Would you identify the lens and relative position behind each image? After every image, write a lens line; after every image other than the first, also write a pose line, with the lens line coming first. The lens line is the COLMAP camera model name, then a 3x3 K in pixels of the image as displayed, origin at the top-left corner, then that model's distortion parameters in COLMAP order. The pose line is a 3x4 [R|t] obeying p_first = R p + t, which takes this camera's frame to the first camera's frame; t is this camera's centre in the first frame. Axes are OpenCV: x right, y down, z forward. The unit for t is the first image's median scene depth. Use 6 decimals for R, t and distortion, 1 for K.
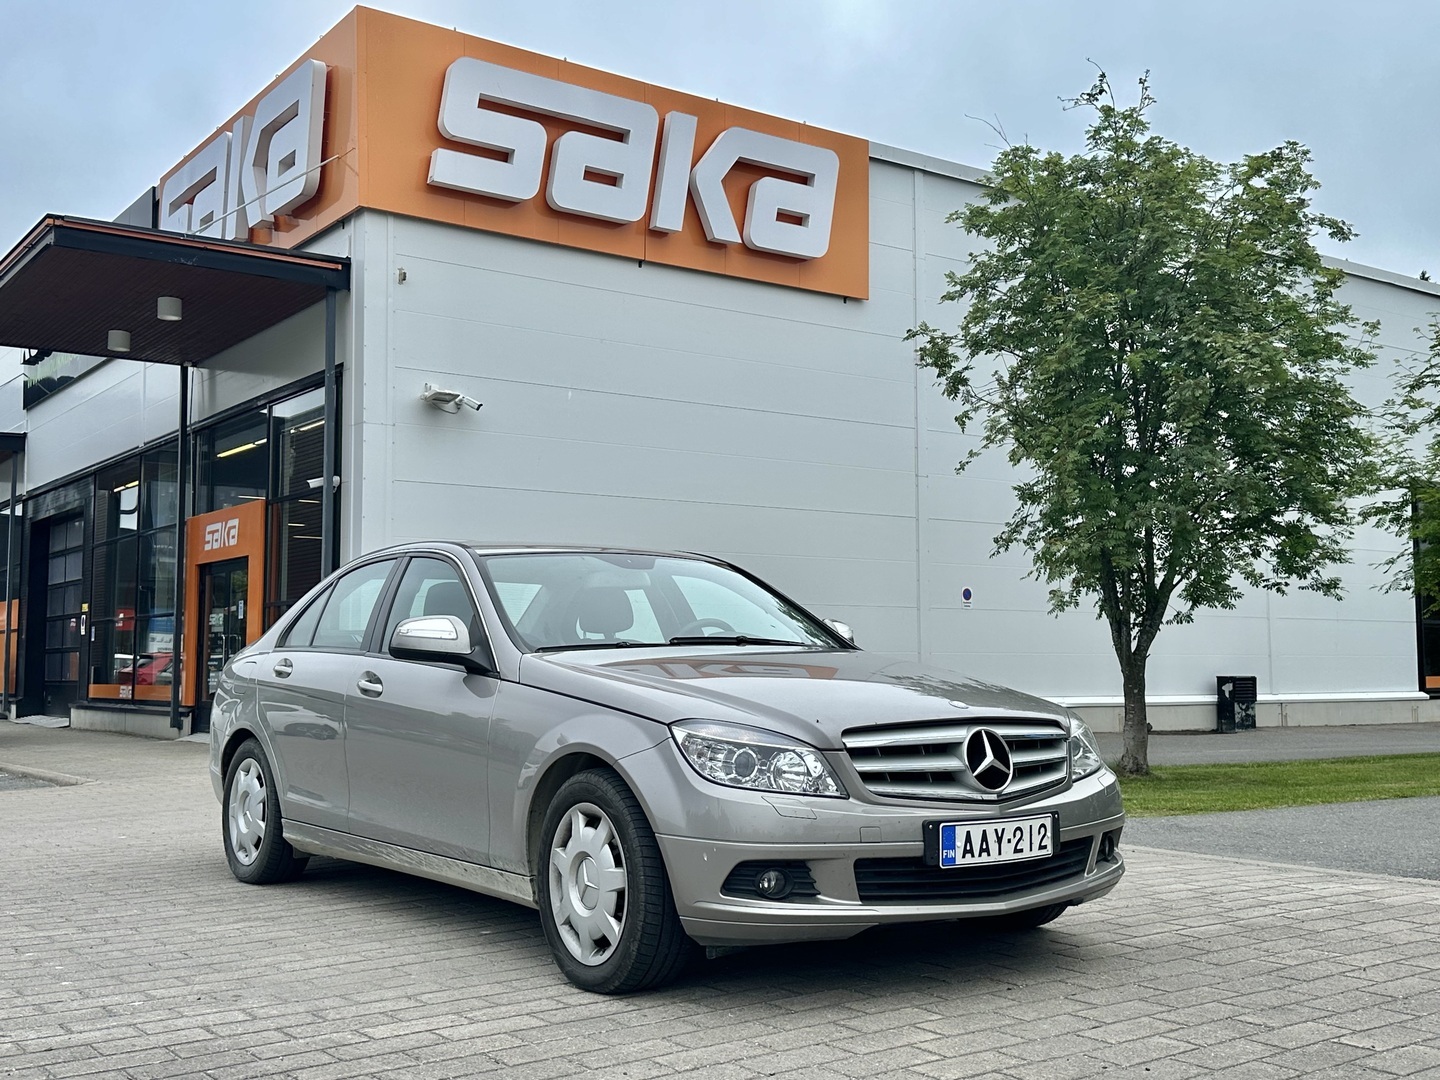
lens RADIAL K [[1508.6, 0, 720.0], [0, 1508.6, 540.0], [0, 0, 1]] dist [0.193926, -0.447651]
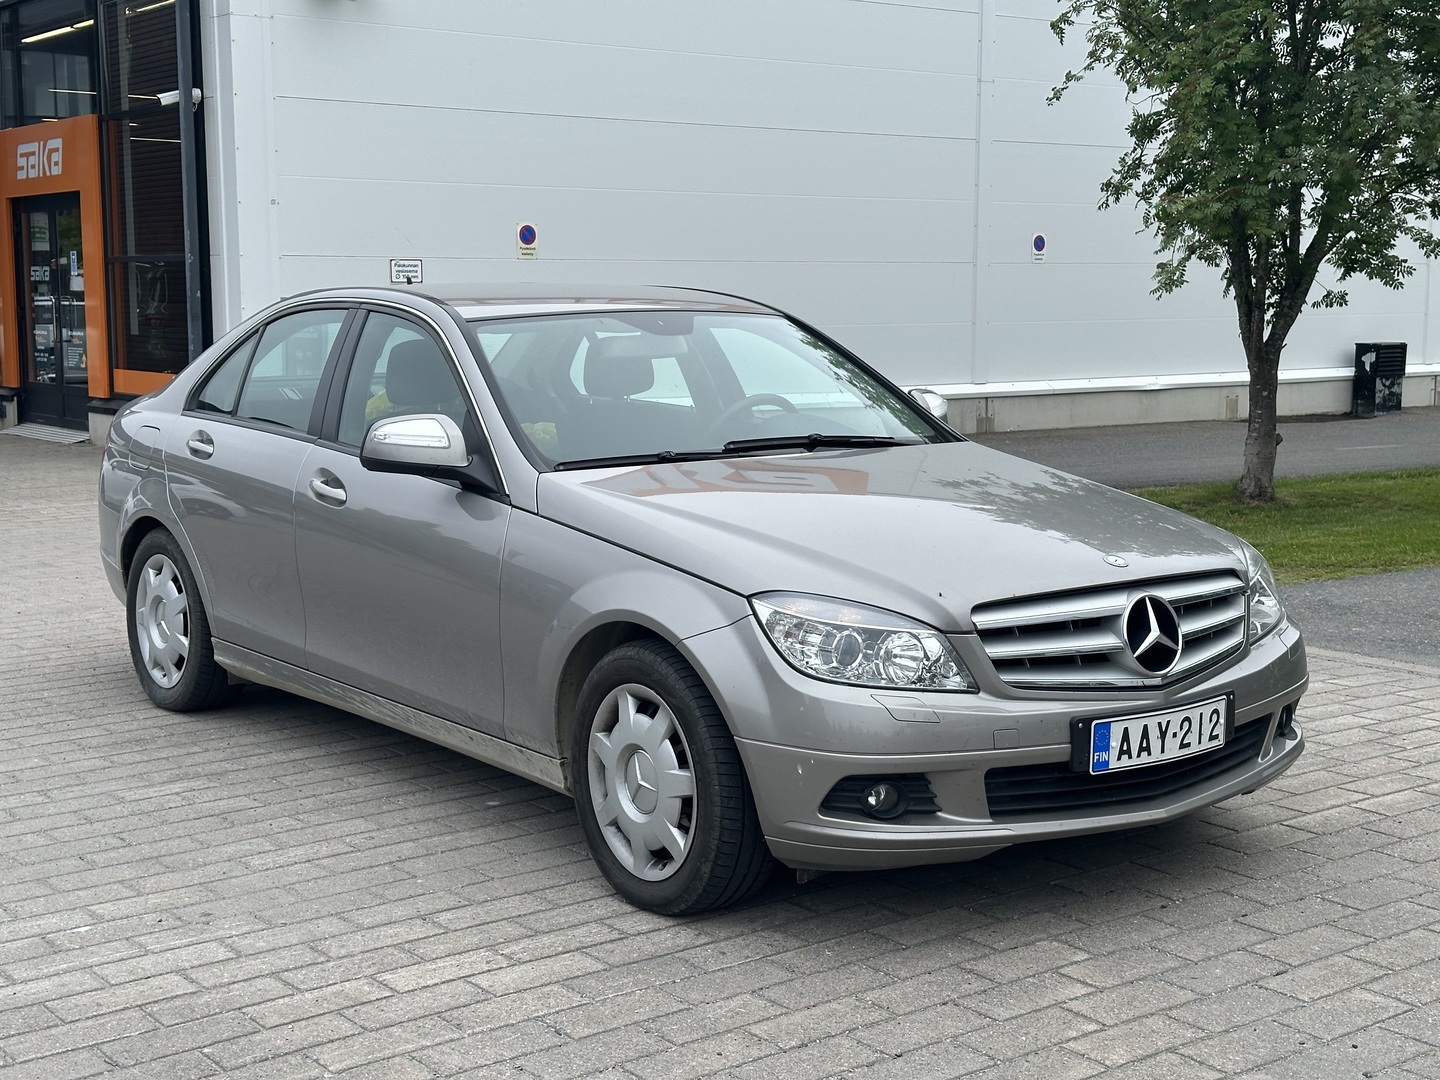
lens RADIAL K [[1986.5, 0, 720.0], [0, 1986.5, 540.0], [0, 0, 1]] dist [0.166814, -0.283408]
pose [[0.999794, 0.000918, 0.020264, -0.065397], [-0.005142, 0.977818, 0.209393, -0.114237], [-0.019622, -0.209454, 0.977622, 0.006512]]
